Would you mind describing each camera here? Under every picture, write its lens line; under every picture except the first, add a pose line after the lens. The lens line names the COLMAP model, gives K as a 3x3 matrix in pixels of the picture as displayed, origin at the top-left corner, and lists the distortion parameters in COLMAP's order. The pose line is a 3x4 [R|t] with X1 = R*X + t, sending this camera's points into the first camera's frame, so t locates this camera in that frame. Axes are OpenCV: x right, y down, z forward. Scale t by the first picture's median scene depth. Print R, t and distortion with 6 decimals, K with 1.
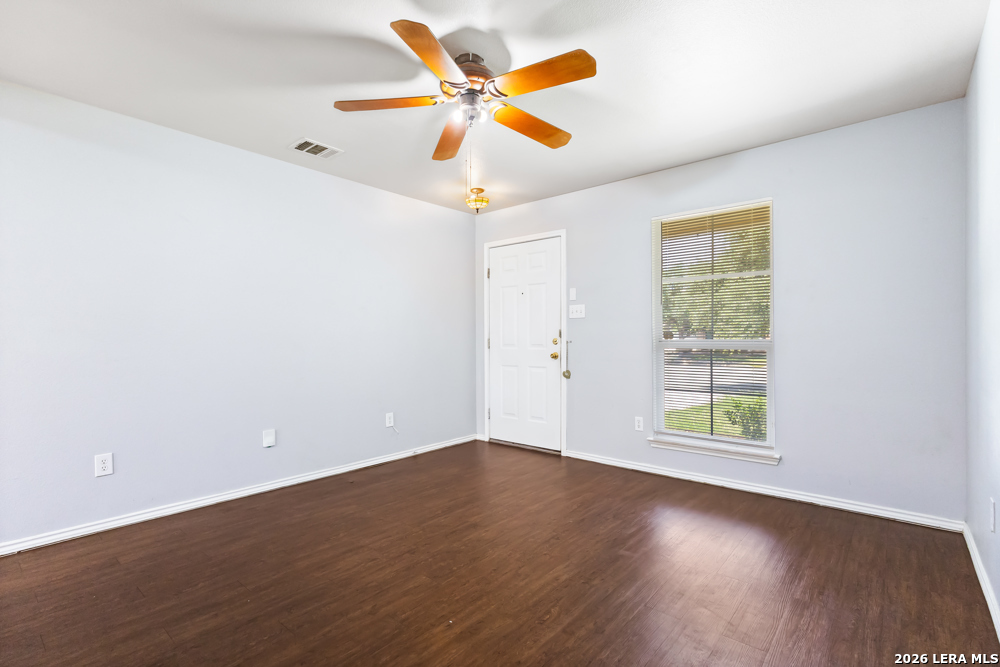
lens RADIAL K [[459.9, 0, 490.3], [0, 459.9, 334.0], [0, 0, 1]] dist [0.002583, 0.001064]
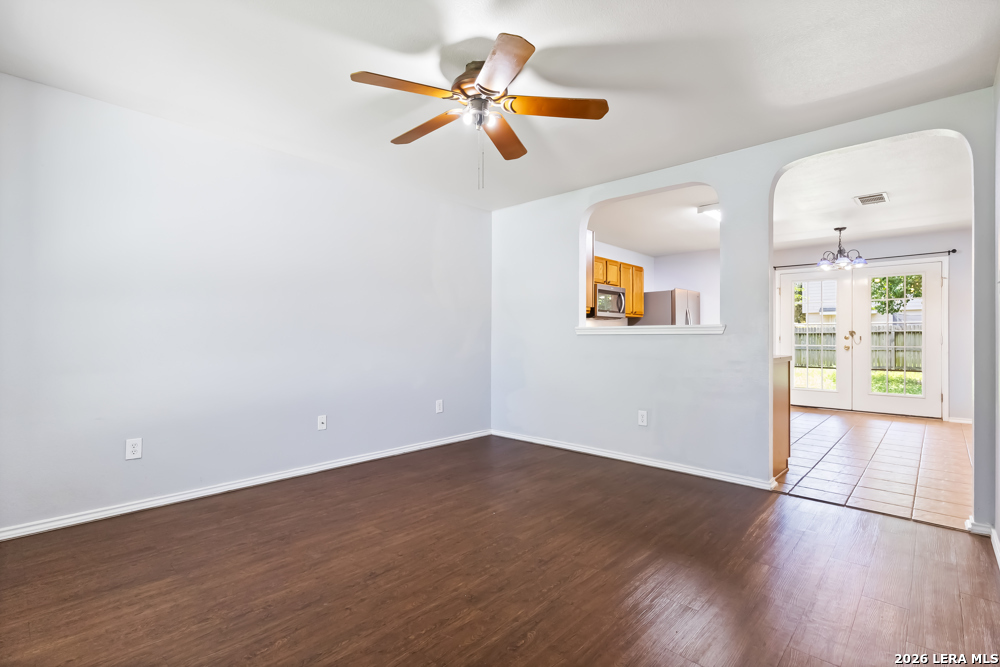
lens RADIAL K [[459.9, 0, 490.3], [0, 459.9, 334.0], [0, 0, 1]] dist [0.002583, 0.001064]
pose [[-0.999062, 0.000061, 0.043300, -0.112269], [-0.000555, 0.999899, -0.014205, 0.032763], [-0.043297, -0.014216, -0.998961, 2.049934]]
